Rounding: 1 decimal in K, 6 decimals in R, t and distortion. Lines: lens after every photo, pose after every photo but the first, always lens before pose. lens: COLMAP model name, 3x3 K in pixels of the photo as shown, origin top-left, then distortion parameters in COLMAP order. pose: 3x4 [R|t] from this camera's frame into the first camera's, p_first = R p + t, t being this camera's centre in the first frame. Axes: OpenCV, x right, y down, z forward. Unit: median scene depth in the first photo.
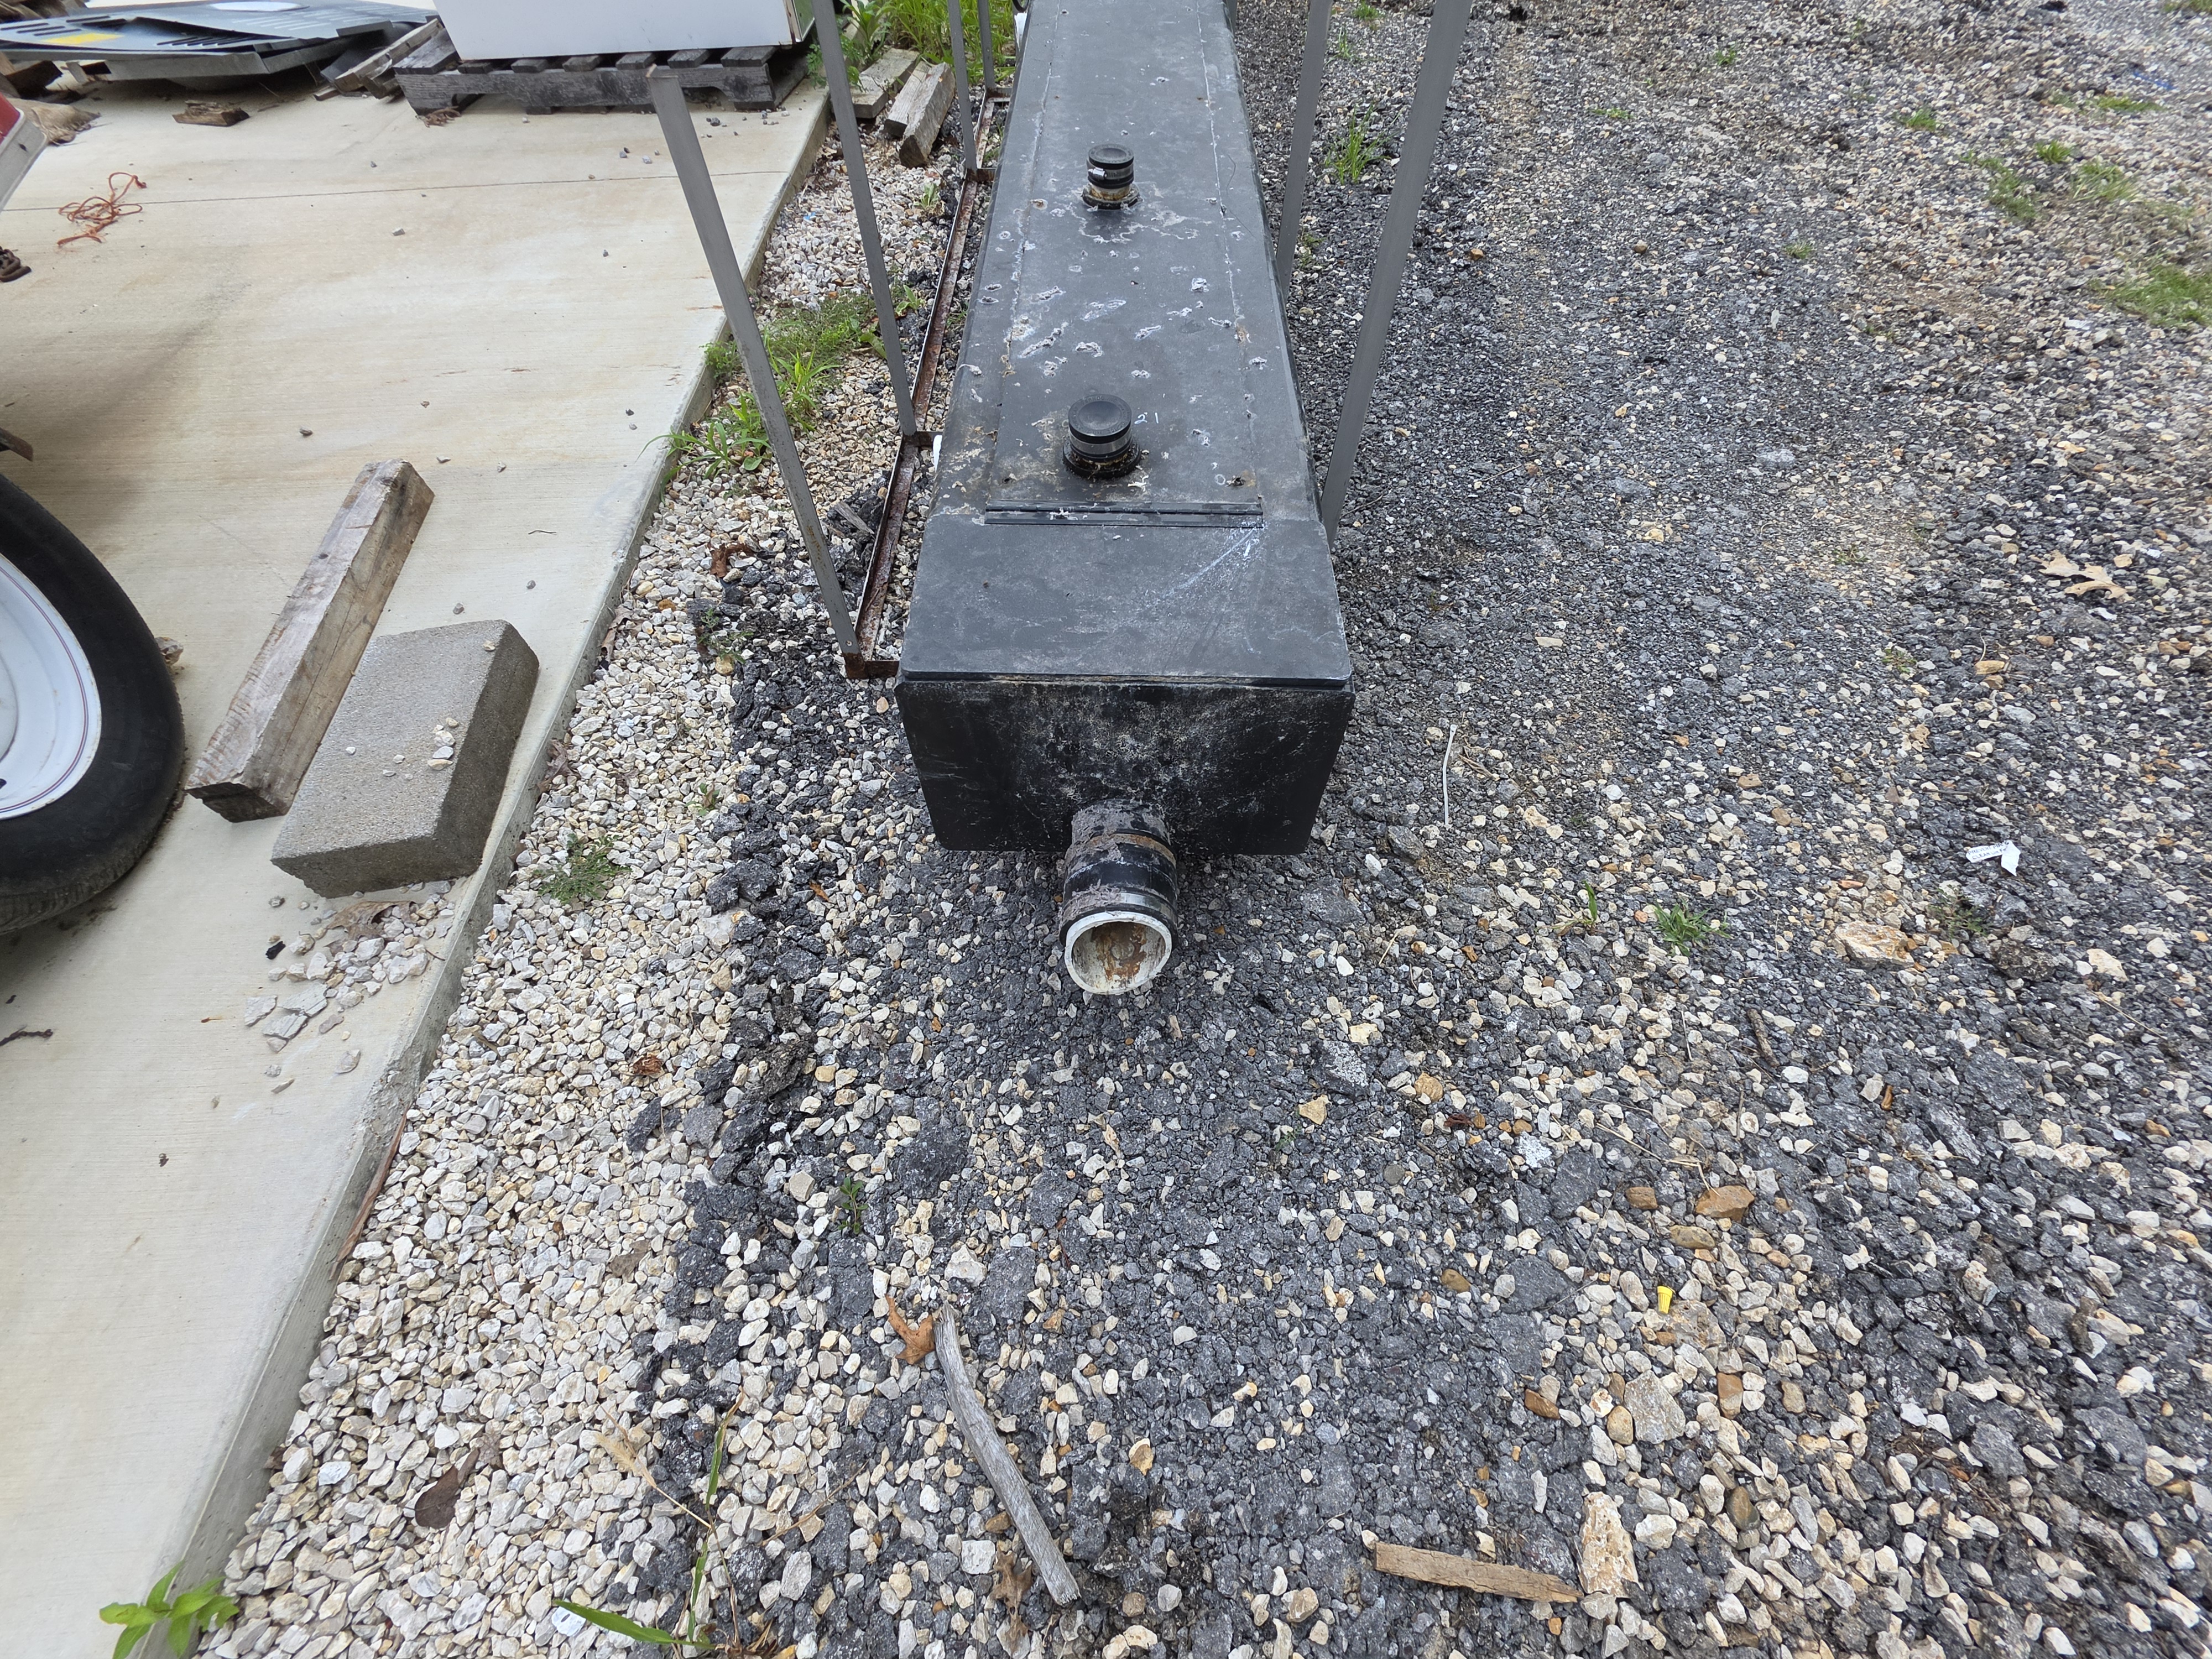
lens RADIAL K [[881.0, 0, 1109.6], [0, 881.0, 828.5], [0, 0, 1]] dist [-0.000997, -0.000271]
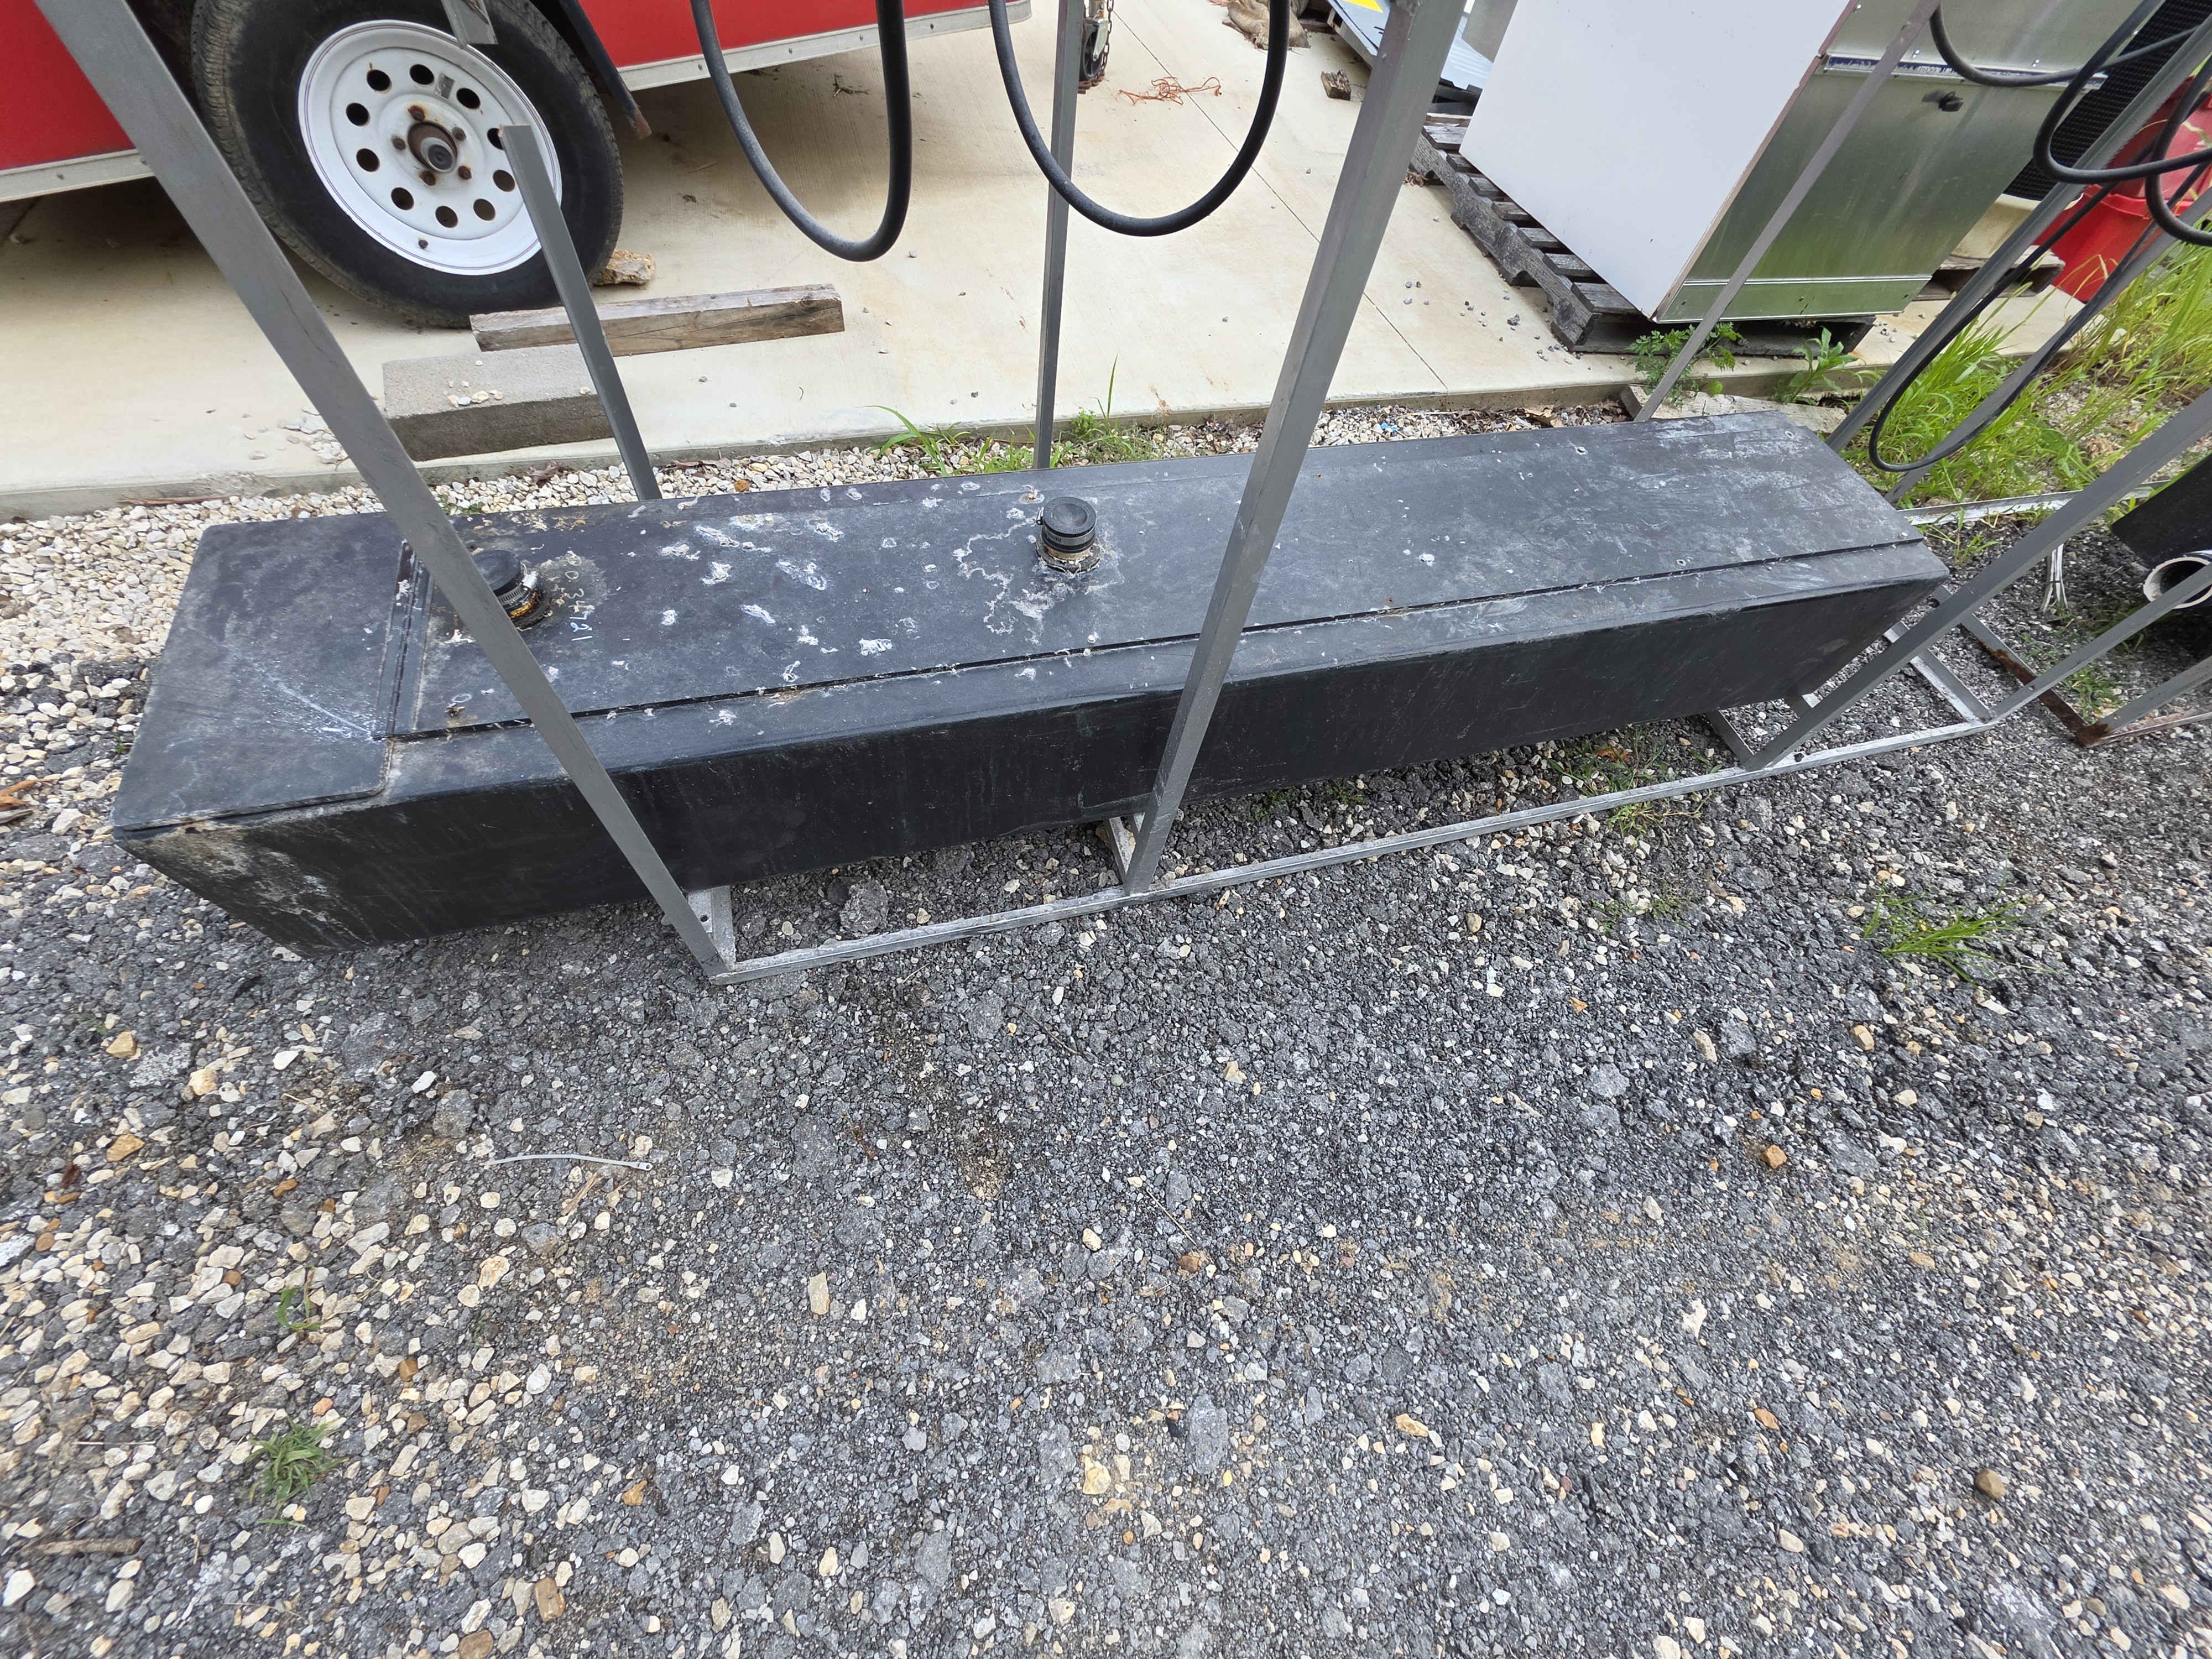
lens RADIAL K [[881.0, 0, 1103.8], [0, 881.0, 831.9], [0, 0, 1]] dist [-0.000997, -0.000271]
pose [[0.271054, 0.837849, -0.473855, 0.736106], [-0.857798, 0.433600, 0.275997, -0.985354], [0.436707, 0.331662, 0.836234, 0.445561]]
